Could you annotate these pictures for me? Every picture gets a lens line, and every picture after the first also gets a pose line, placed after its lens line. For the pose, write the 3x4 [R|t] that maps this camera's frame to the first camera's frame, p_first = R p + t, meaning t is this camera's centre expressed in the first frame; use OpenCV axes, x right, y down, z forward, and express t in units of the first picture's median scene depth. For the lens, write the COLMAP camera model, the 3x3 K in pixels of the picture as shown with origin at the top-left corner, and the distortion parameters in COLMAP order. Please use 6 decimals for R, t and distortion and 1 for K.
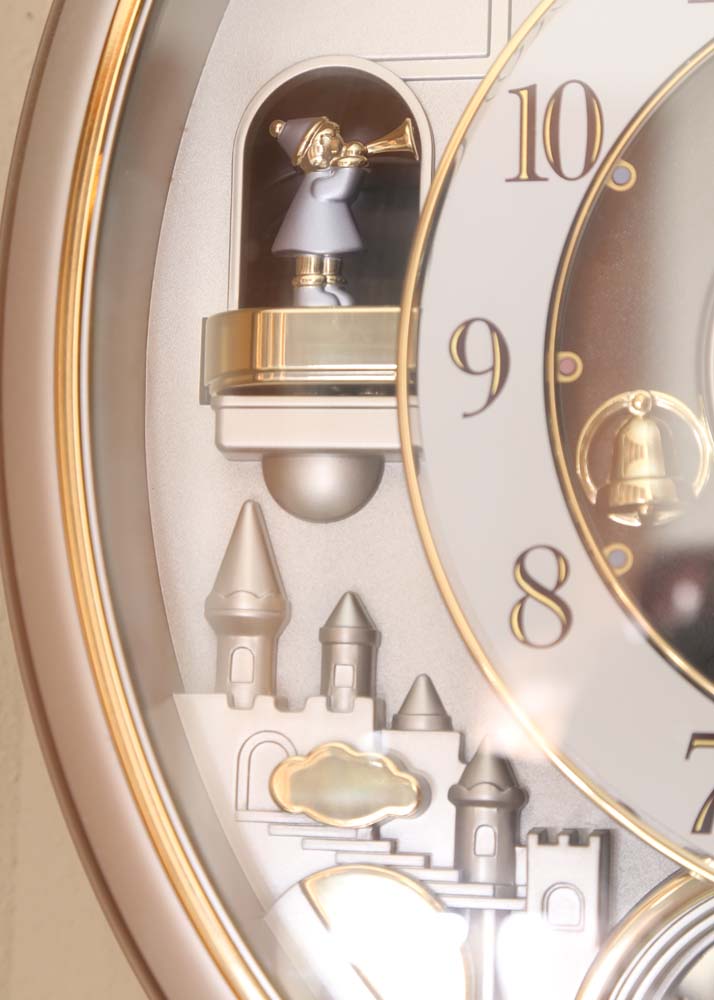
lens RADIAL K [[2507.3, 0, 357.0], [0, 2507.3, 500.0], [0, 0, 1]] dist [0.322754, 0.384774]
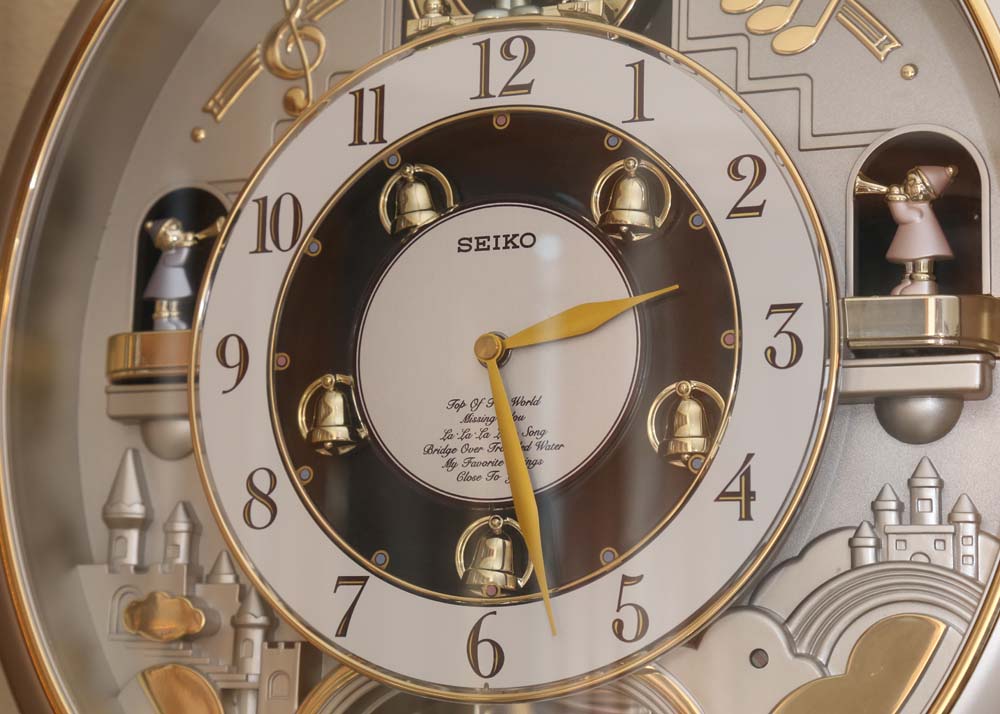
lens RADIAL K [[2107.7, 0, 500.0], [0, 2107.7, 357.0], [0, 0, 1]] dist [0.218157, -0.008925]
pose [[0.975553, -0.037777, -0.216492, 0.526947], [0.024385, 0.997639, -0.064201, 0.037927], [0.218406, 0.057353, 0.974171, -0.338903]]
